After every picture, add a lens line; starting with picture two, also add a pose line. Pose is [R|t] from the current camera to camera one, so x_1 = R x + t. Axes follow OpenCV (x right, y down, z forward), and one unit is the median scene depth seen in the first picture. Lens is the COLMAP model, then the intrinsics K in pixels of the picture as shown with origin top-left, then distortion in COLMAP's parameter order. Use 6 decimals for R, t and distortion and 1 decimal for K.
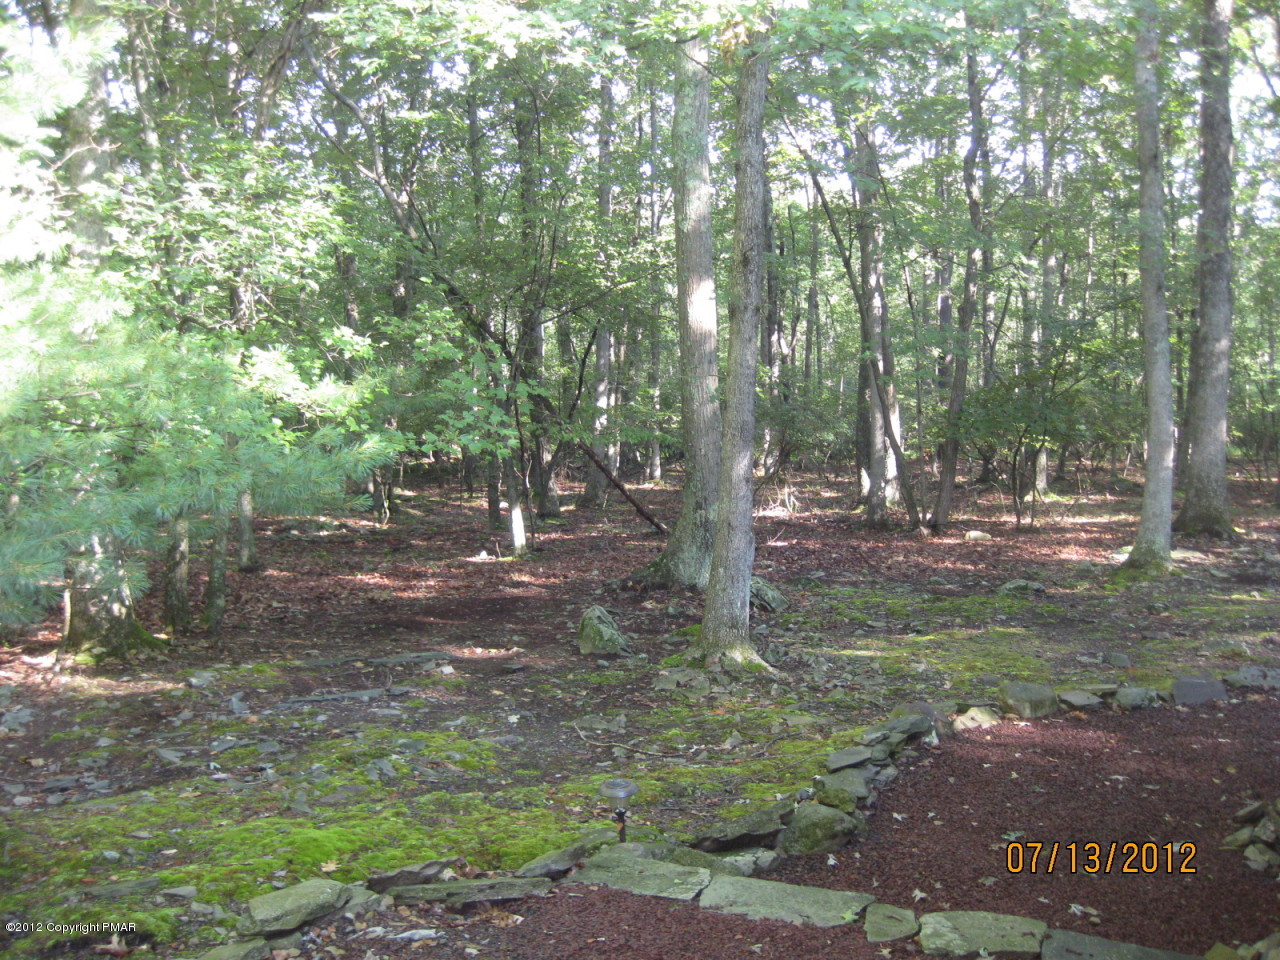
lens RADIAL K [[1323.7, 0, 668.8], [0, 1323.7, 476.6], [0, 0, 1]] dist [-0.181088, 0.151226]
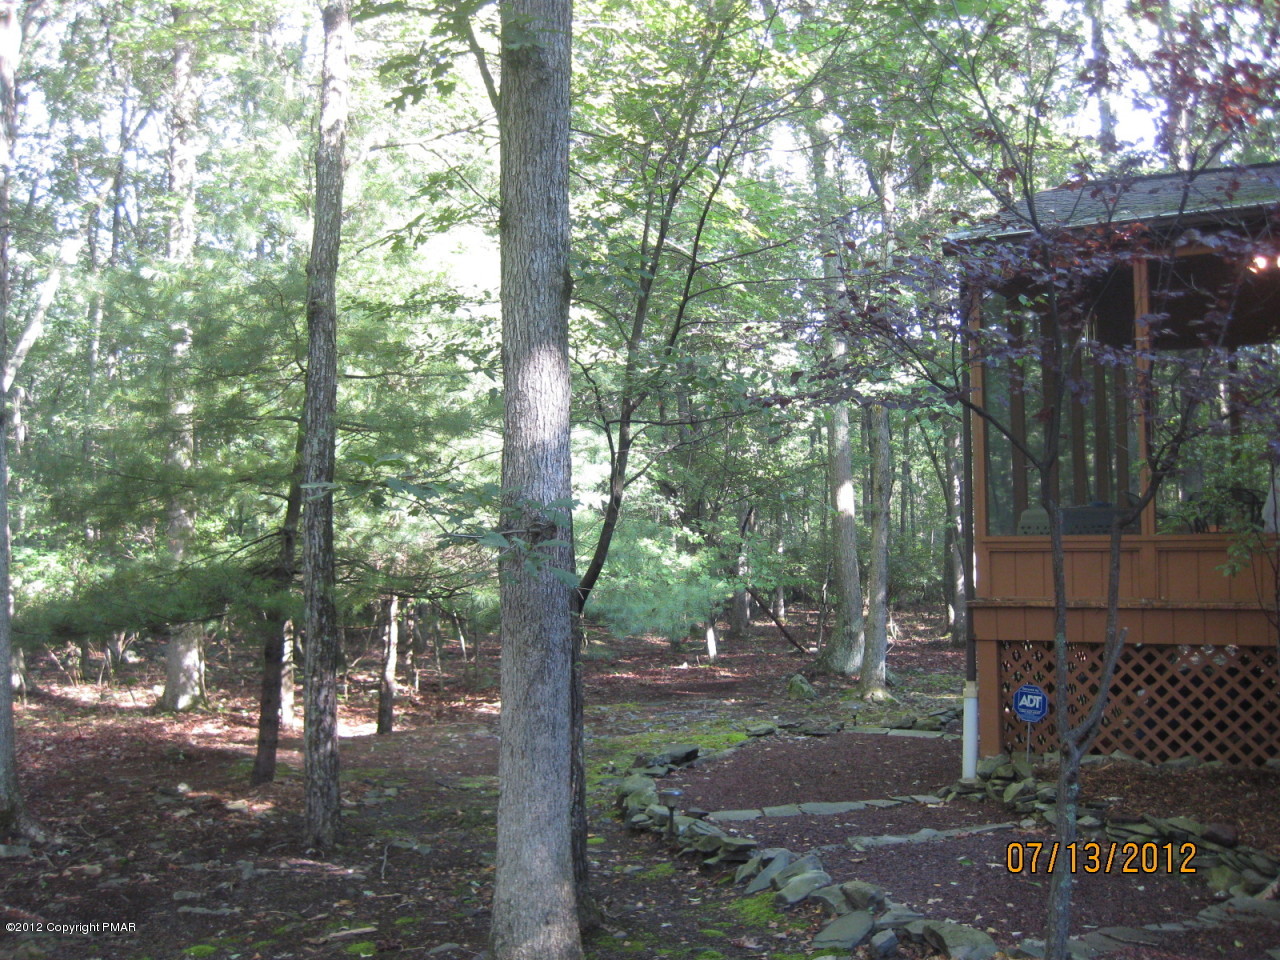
lens RADIAL K [[1323.7, 0, 668.8], [0, 1323.7, 476.6], [0, 0, 1]] dist [-0.181088, 0.151226]
pose [[0.997644, -0.011973, -0.067545, -0.041267], [0.004392, 0.993779, -0.111284, 0.010874], [0.068457, 0.110725, 0.991491, -0.320549]]
